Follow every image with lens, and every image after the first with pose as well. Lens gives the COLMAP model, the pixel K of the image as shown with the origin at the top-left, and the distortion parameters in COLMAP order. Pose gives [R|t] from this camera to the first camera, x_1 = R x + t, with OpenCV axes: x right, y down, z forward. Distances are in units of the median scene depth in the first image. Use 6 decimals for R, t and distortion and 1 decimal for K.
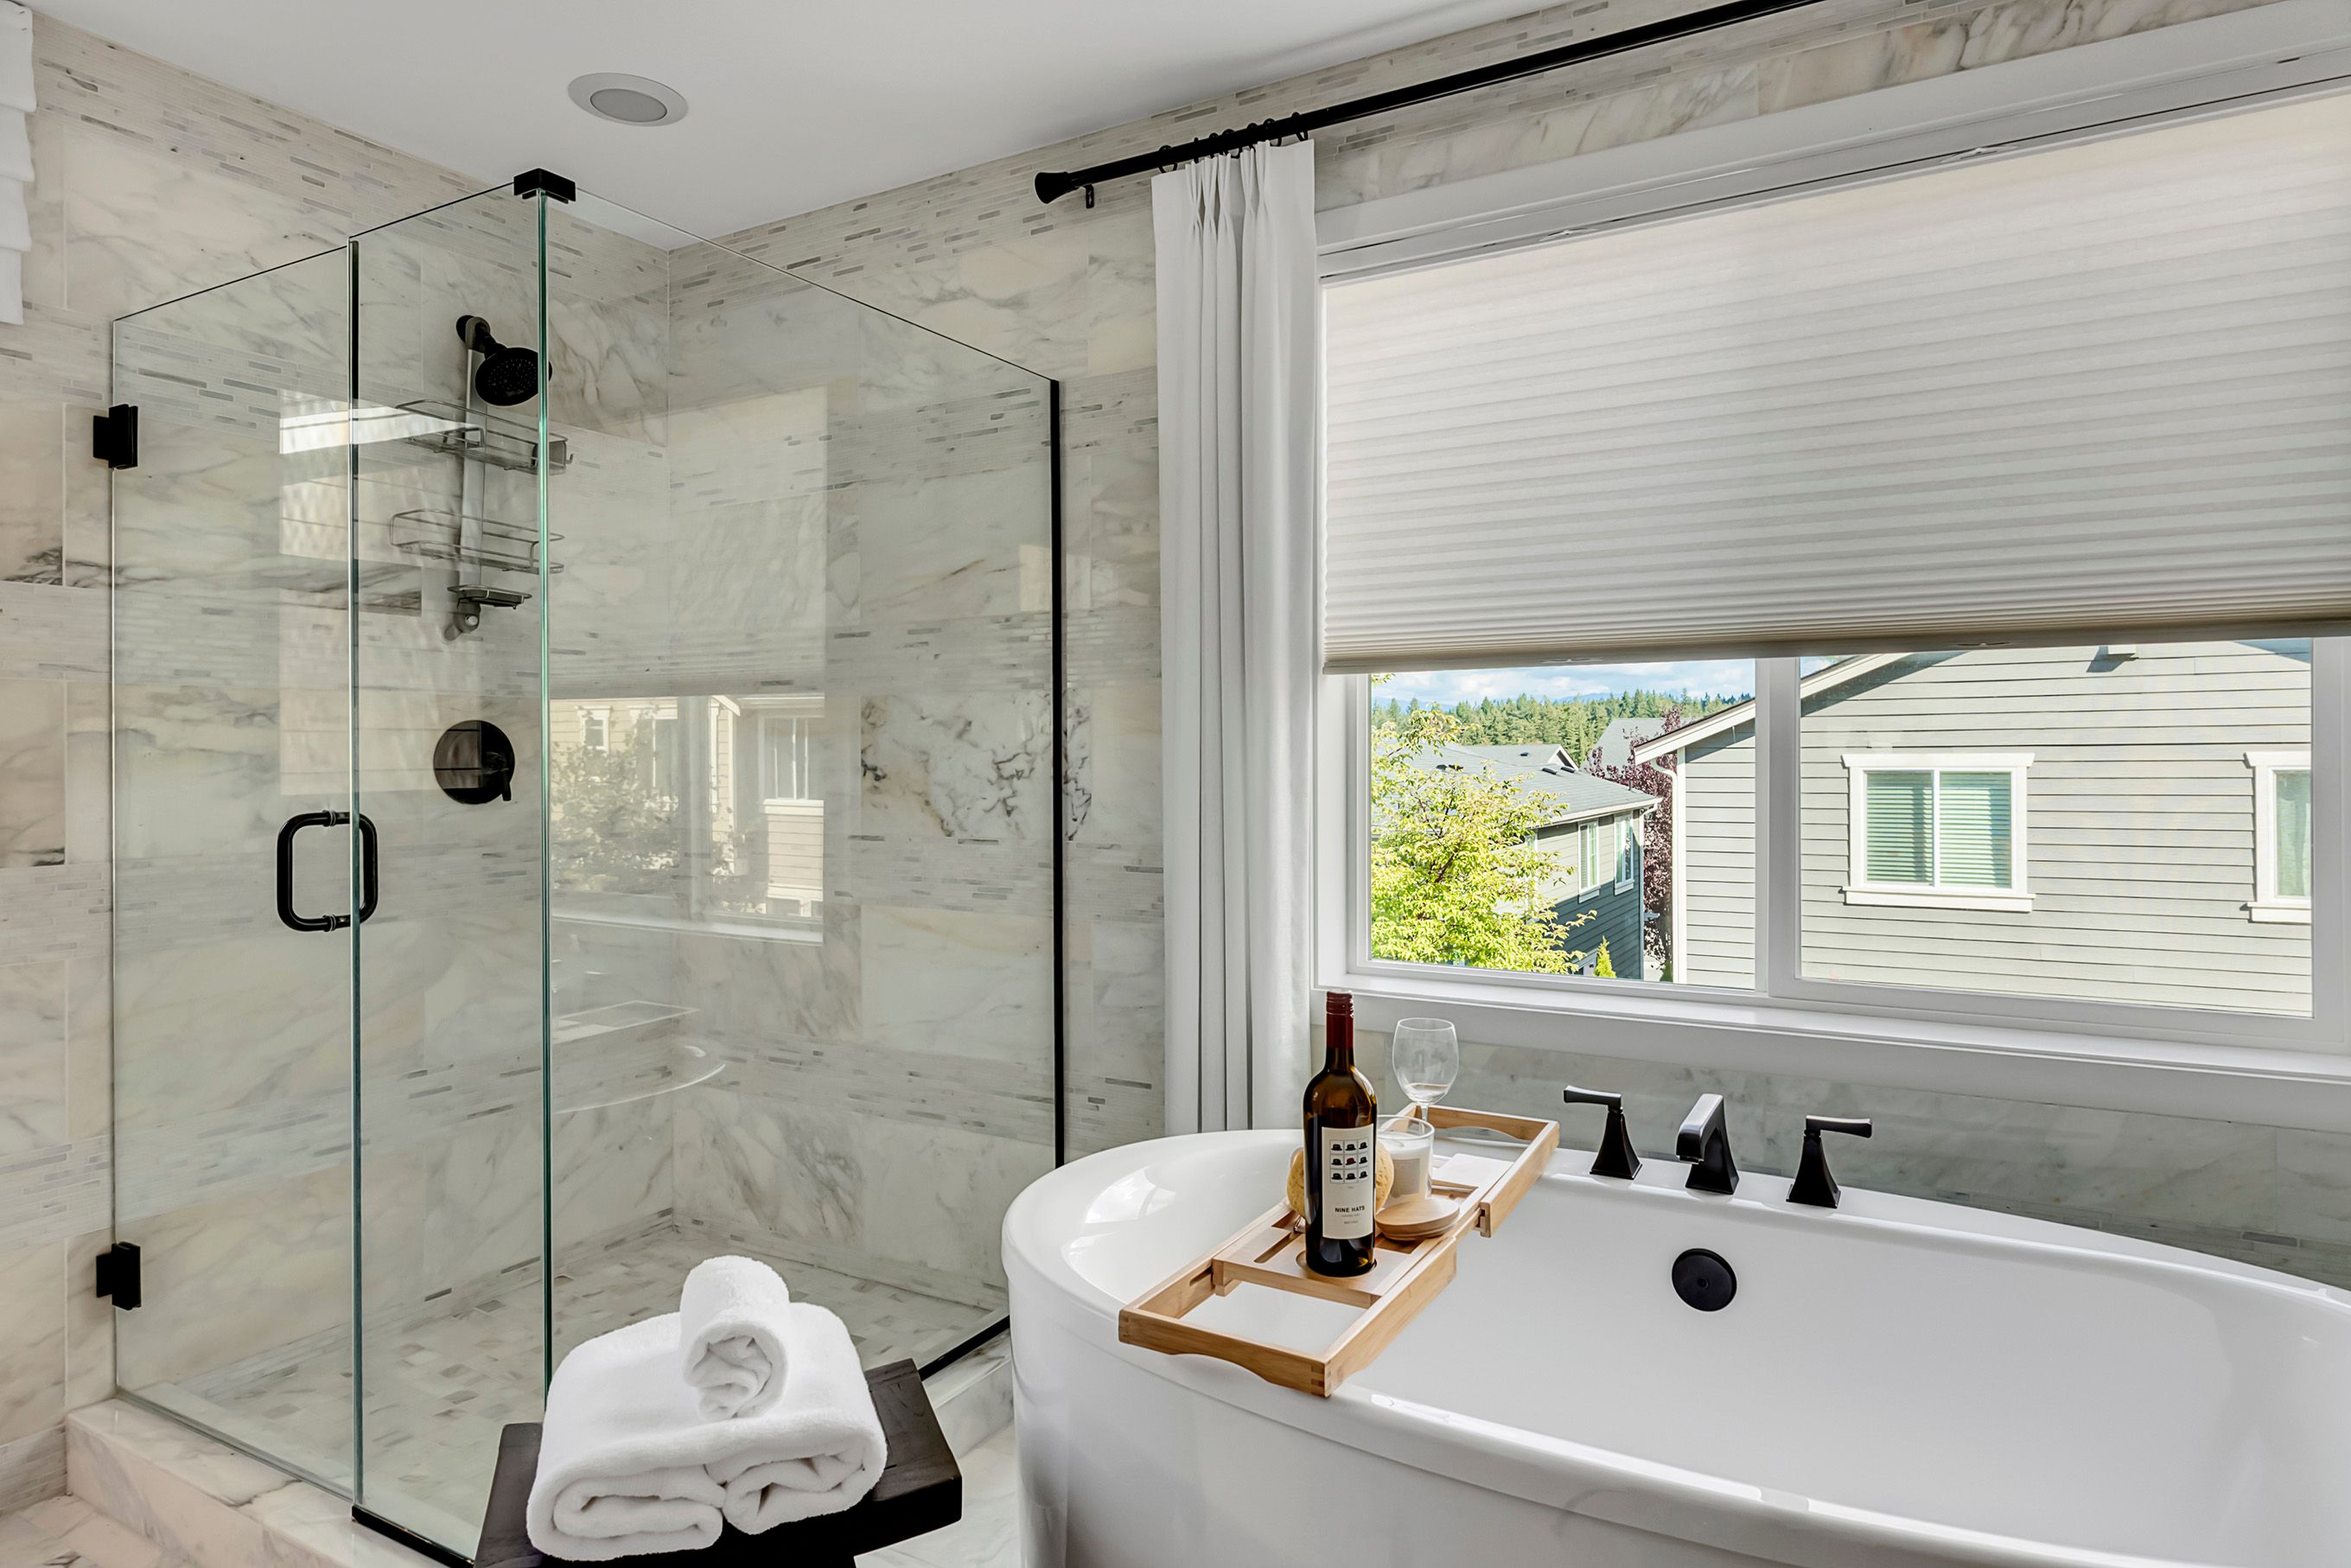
lens RADIAL K [[1385.7, 0, 1198.0], [0, 1385.7, 748.8], [0, 0, 1]] dist [0.000373, -0.002243]
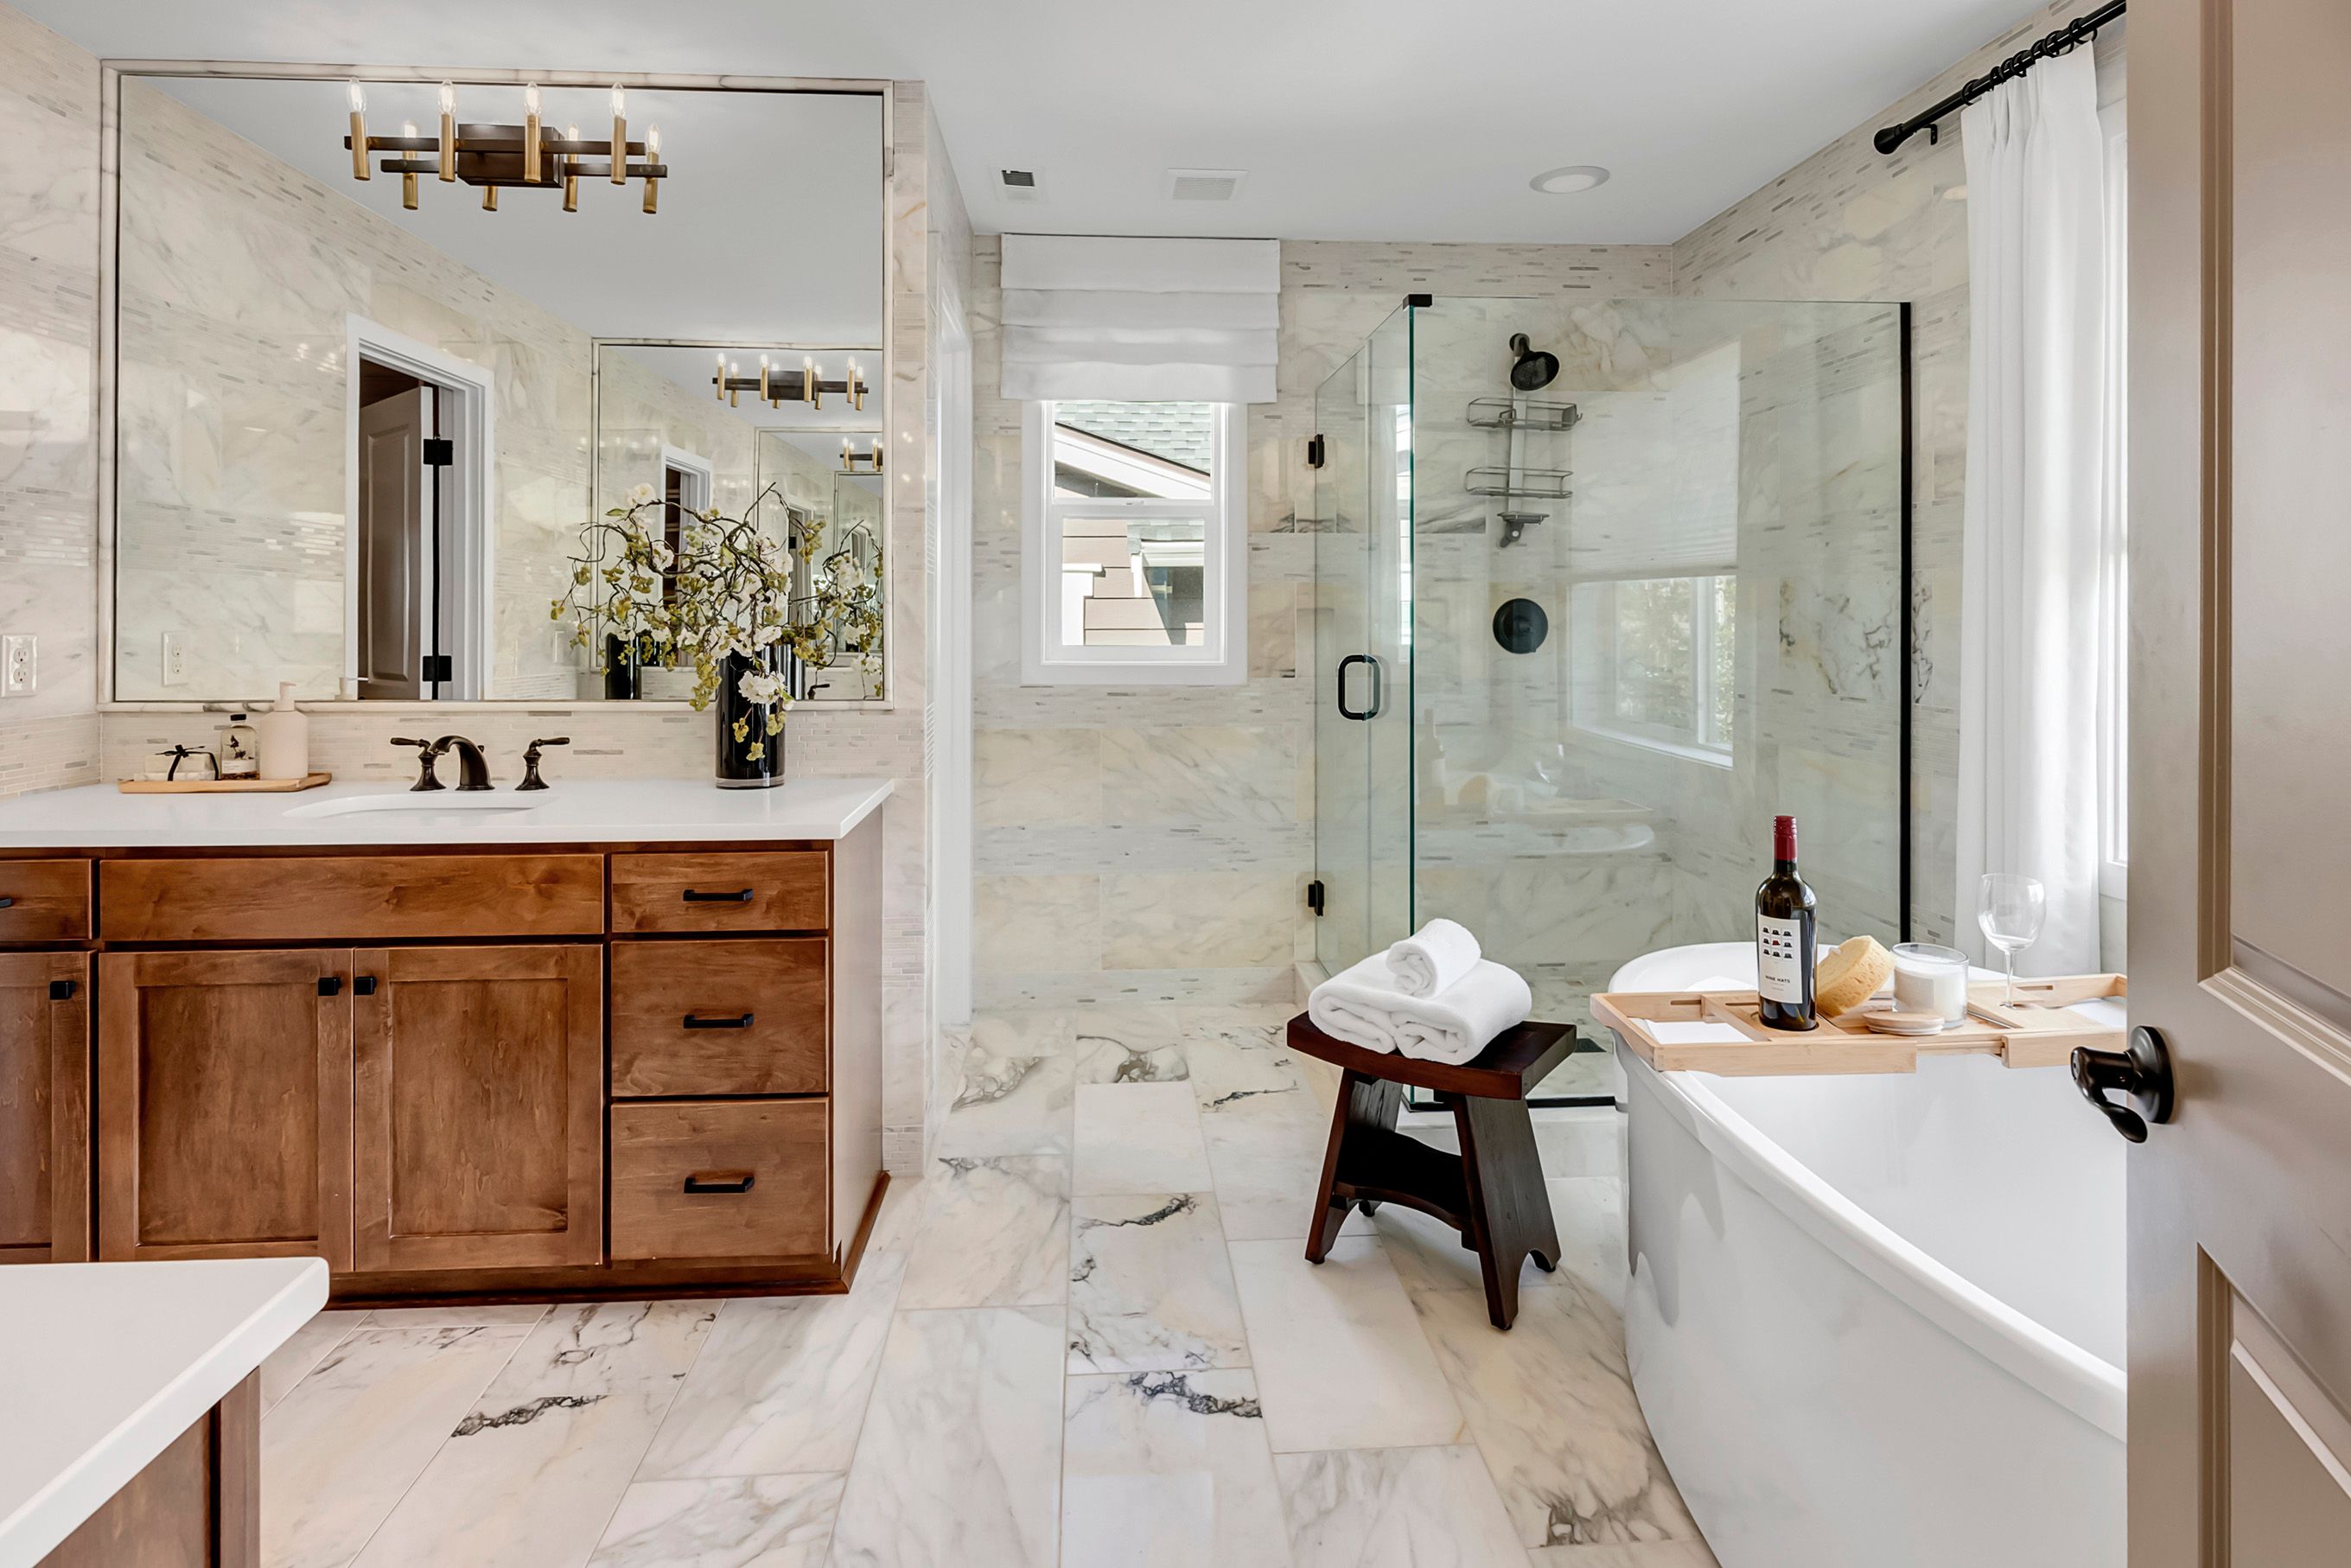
lens RADIAL K [[1247.9, 0, 1158.0], [0, 1247.9, 615.1], [0, 0, 1]] dist [-0.004243, -0.000190]
pose [[0.543295, 0.008227, -0.839501, 0.427932], [-0.000286, 0.999954, 0.009614, -0.016143], [0.839542, -0.004983, 0.543272, -0.082275]]
